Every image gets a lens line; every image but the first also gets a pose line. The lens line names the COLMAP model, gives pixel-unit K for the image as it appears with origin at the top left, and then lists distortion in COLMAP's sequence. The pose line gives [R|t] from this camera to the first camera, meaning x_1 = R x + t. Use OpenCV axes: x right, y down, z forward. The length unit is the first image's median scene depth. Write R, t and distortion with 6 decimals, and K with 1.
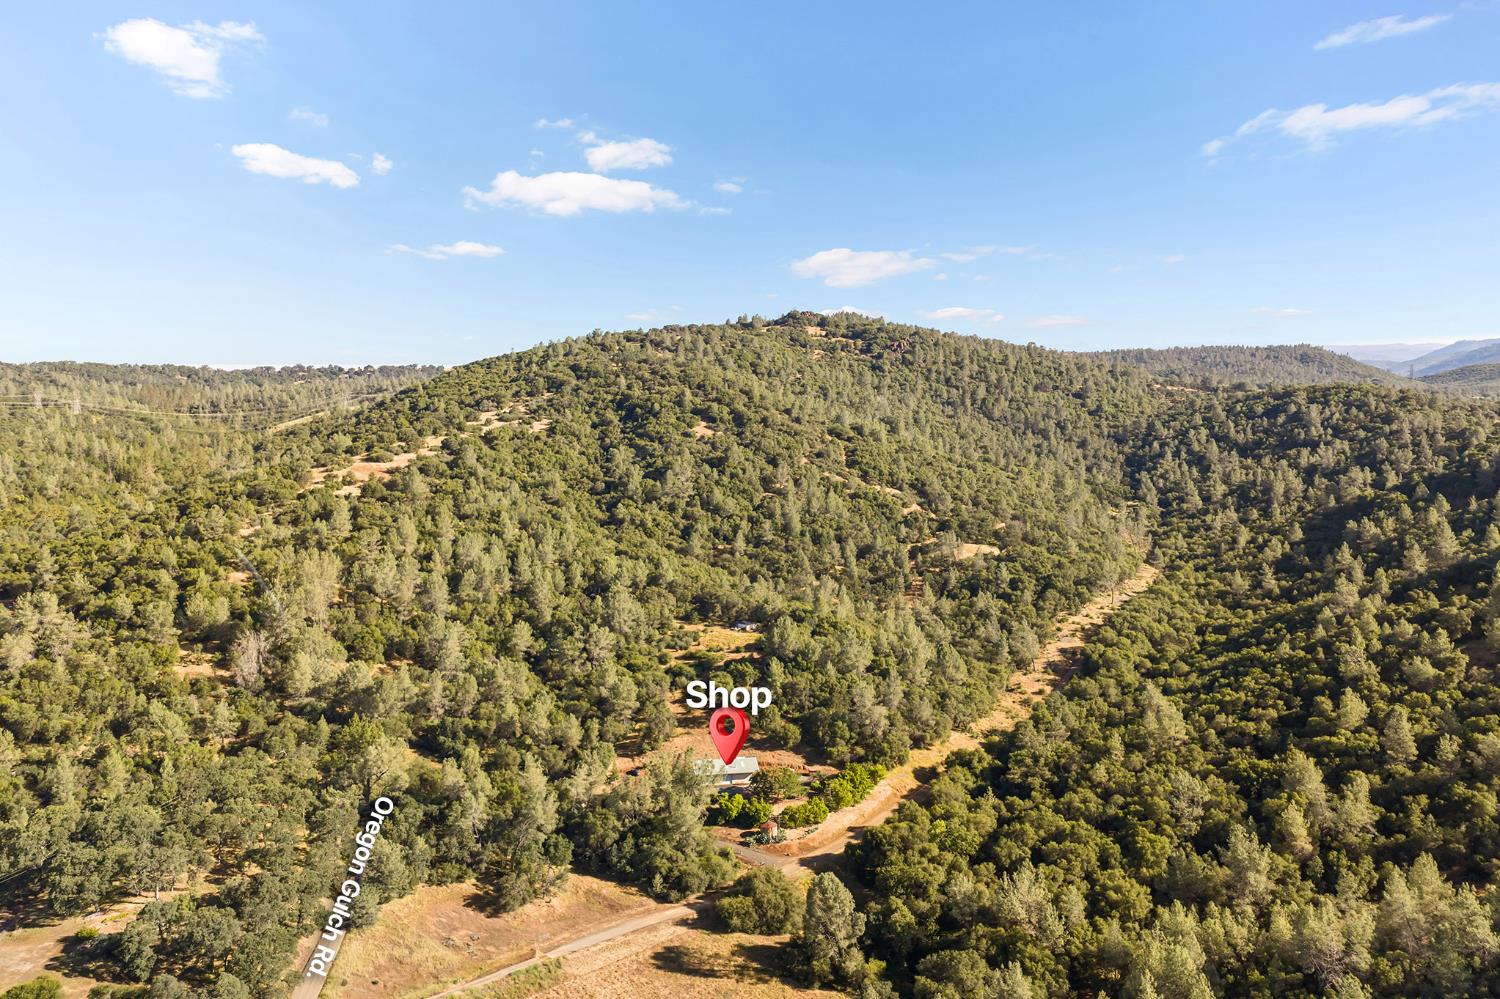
lens RADIAL K [[1239.9, 0, 731.1], [0, 1239.9, 525.8], [0, 0, 1]] dist [0.012711, 0.004174]
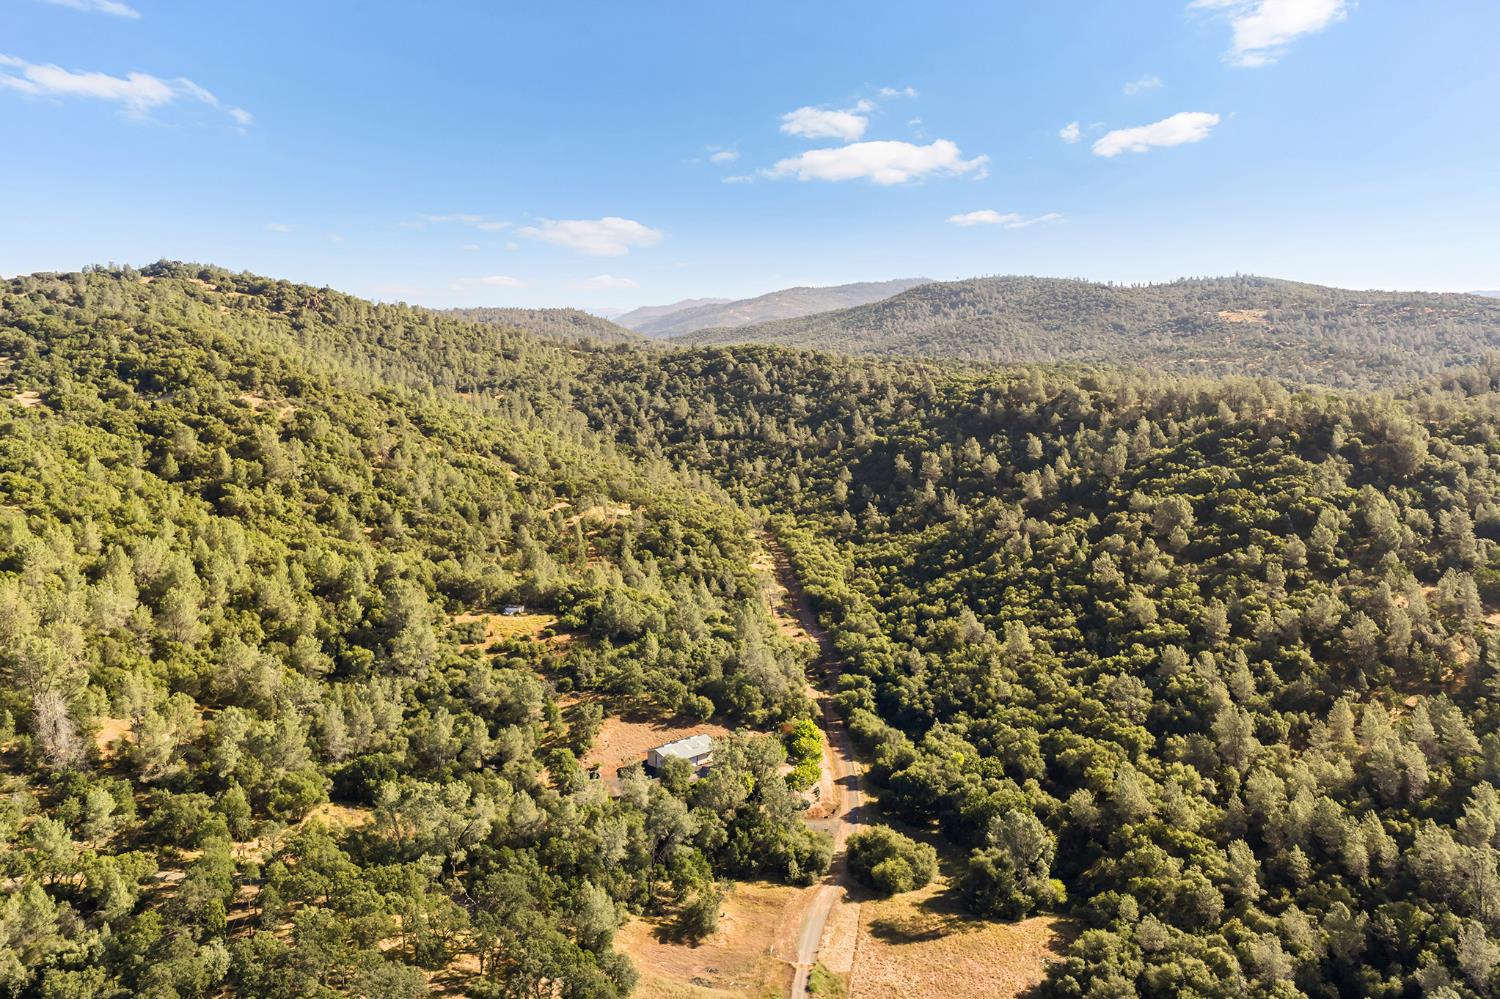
lens RADIAL K [[1239.9, 0, 754.4], [0, 1239.9, 508.8], [0, 0, 1]] dist [0.012711, 0.004174]
pose [[0.811704, -0.076588, 0.579026, -0.254400], [0.065621, 0.997047, 0.039889, -0.013066], [-0.580371, 0.005618, 0.814333, 0.094246]]
